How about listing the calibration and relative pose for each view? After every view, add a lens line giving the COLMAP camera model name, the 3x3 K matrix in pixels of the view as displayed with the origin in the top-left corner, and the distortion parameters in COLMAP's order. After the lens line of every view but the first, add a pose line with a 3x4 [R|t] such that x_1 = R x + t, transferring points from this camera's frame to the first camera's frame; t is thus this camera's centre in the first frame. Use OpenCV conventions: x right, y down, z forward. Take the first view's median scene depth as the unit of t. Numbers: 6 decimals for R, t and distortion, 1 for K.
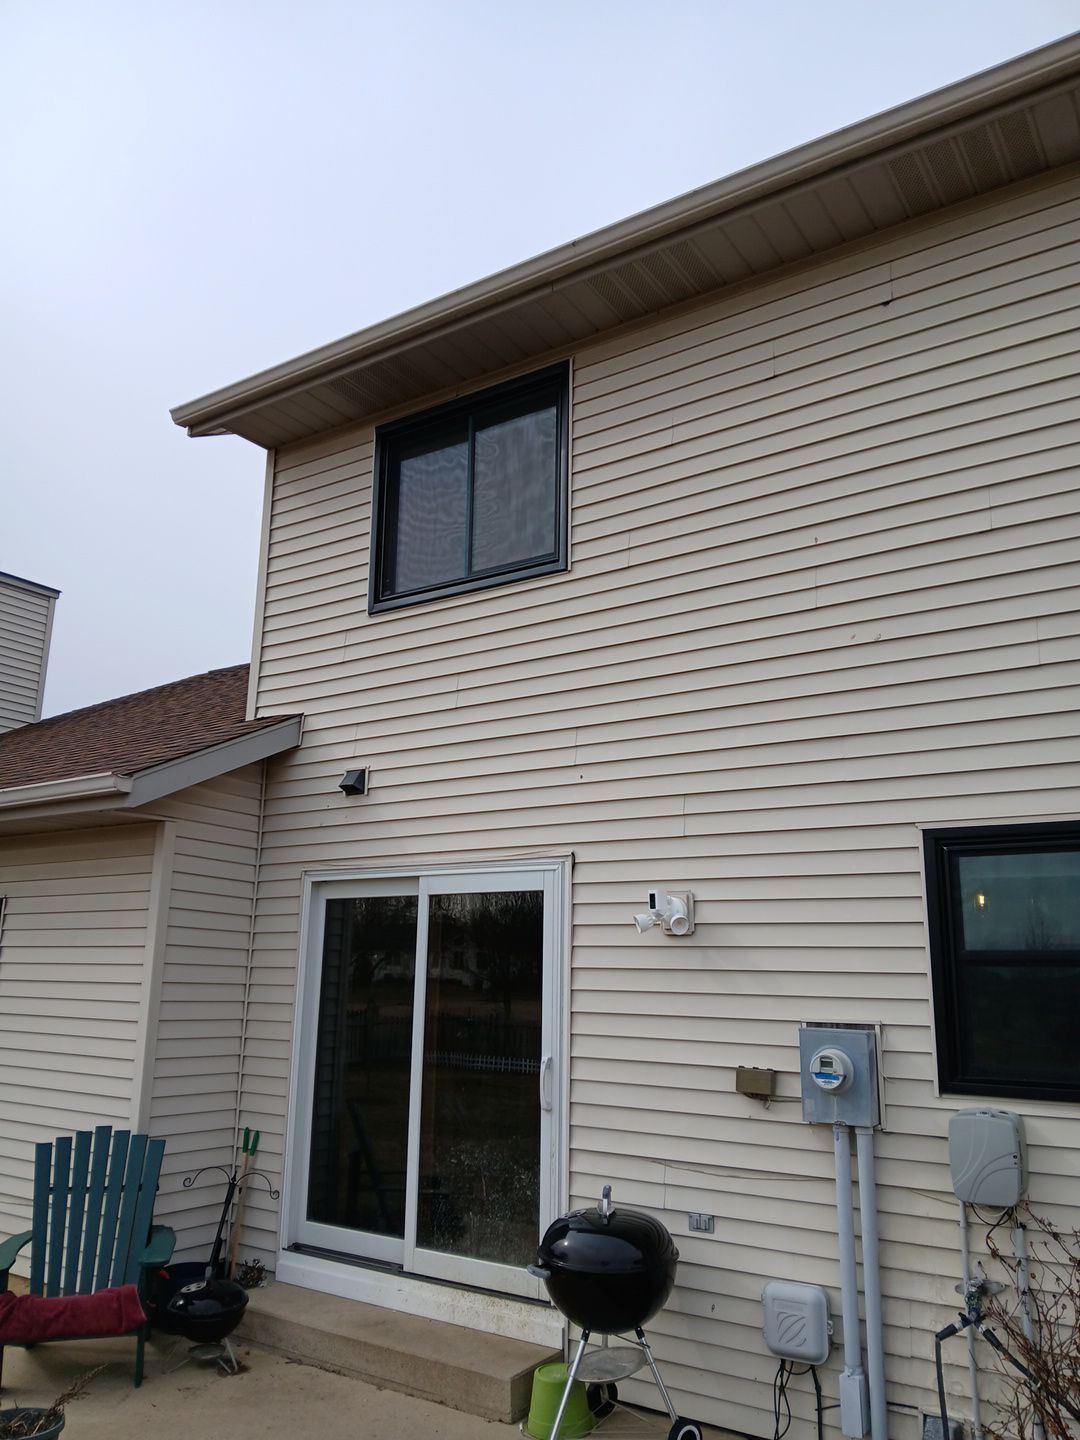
lens RADIAL K [[1091.5, 0, 540.0], [0, 1091.5, 720.0], [0, 0, 1]] dist [-0.006307, -0.061204]
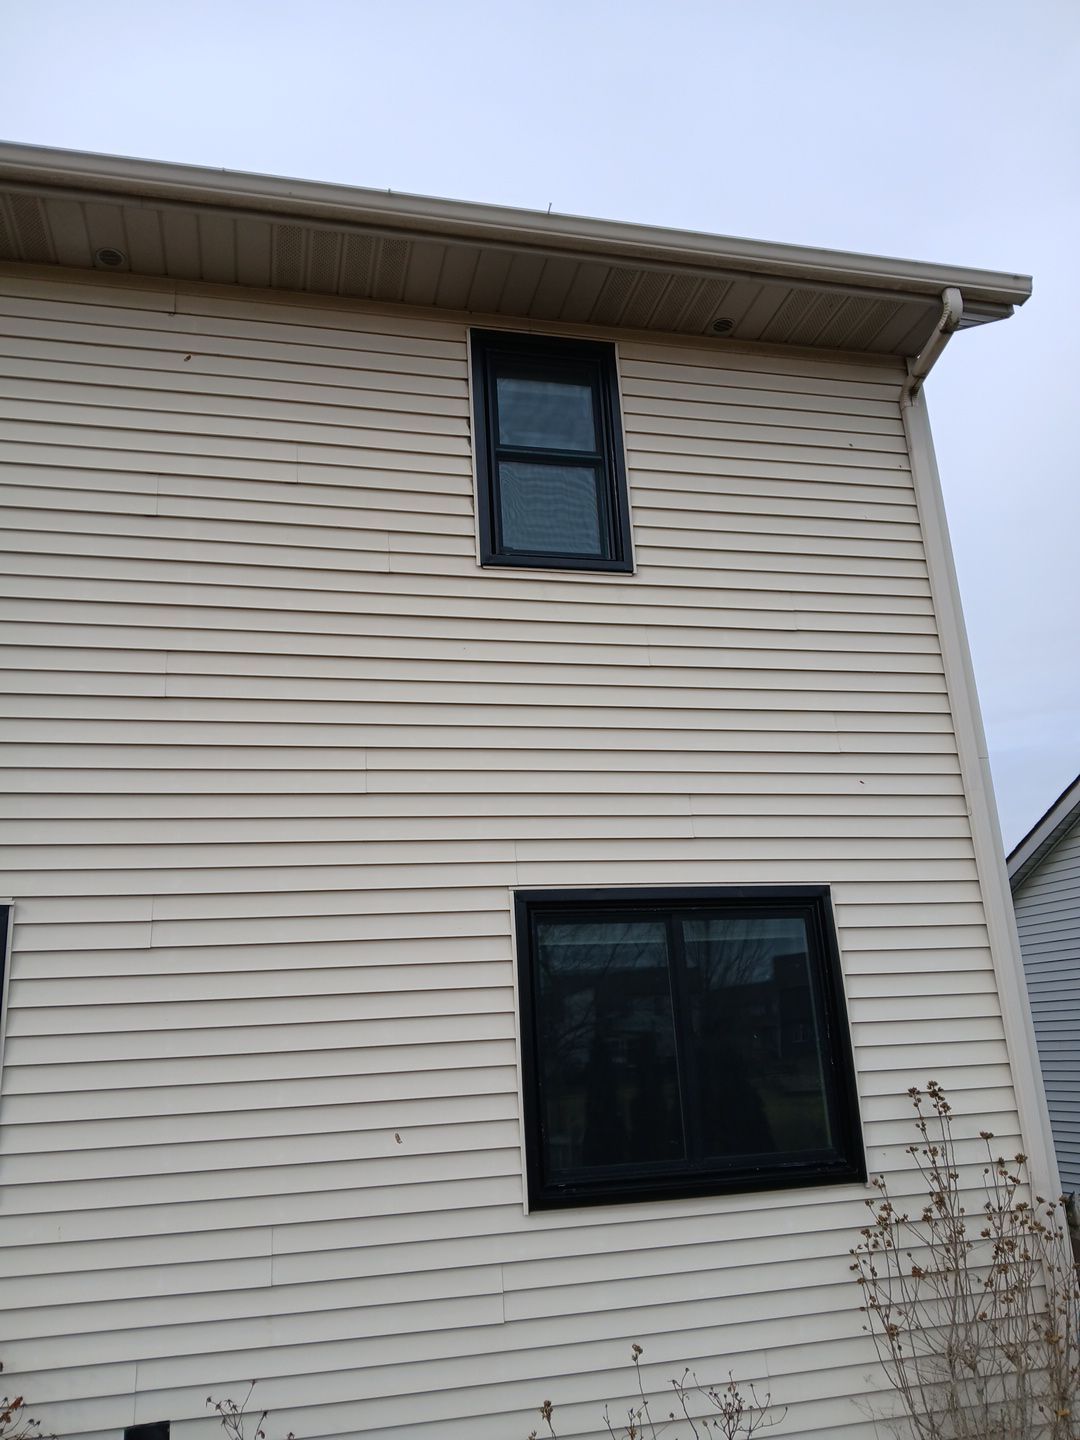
lens RADIAL K [[1112.0, 0, 538.9], [0, 1112.0, 690.8], [0, 0, 1]] dist [-0.002959, -0.018916]
pose [[0.657253, 0.173111, 0.733520, -0.472871], [-0.103877, 0.984782, -0.139333, 0.063765], [-0.746477, 0.015381, 0.665233, 0.326363]]
